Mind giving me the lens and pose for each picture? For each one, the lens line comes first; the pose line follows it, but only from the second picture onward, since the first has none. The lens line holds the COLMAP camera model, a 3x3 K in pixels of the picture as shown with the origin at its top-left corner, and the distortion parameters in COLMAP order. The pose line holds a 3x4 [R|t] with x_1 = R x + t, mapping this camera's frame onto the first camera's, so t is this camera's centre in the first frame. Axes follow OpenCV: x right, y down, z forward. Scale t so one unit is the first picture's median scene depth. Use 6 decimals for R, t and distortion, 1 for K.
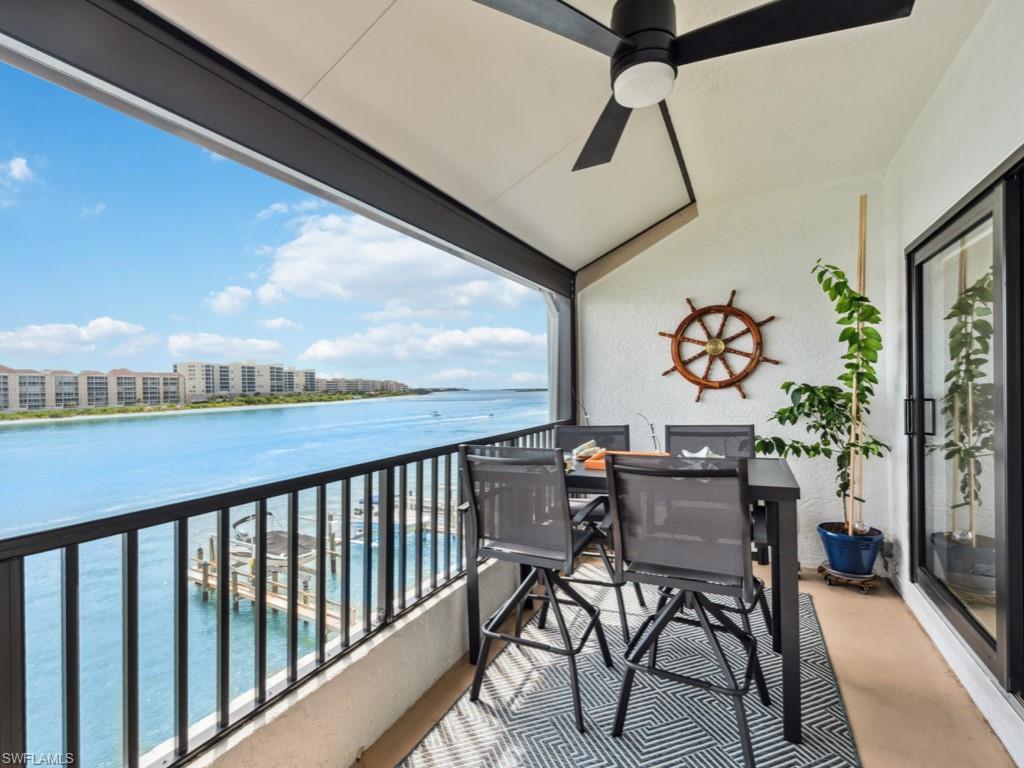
lens RADIAL K [[482.9, 0, 510.8], [0, 482.9, 373.2], [0, 0, 1]] dist [0.015870, -0.000270]
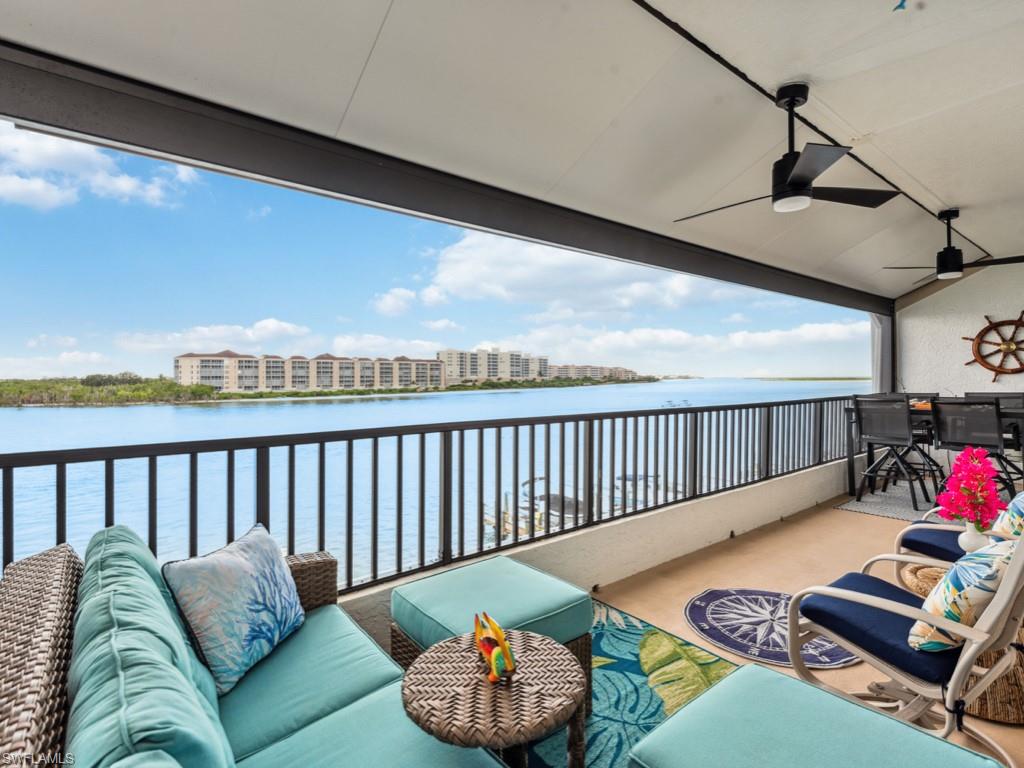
lens RADIAL K [[499.6, 0, 530.3], [0, 499.6, 367.5], [0, 0, 1]] dist [0.011643, -0.000135]
pose [[0.913033, 0.004874, -0.407857, -0.302908], [0.001554, 0.999880, 0.015427, -0.014878], [0.407883, -0.014719, 0.912916, -1.054432]]
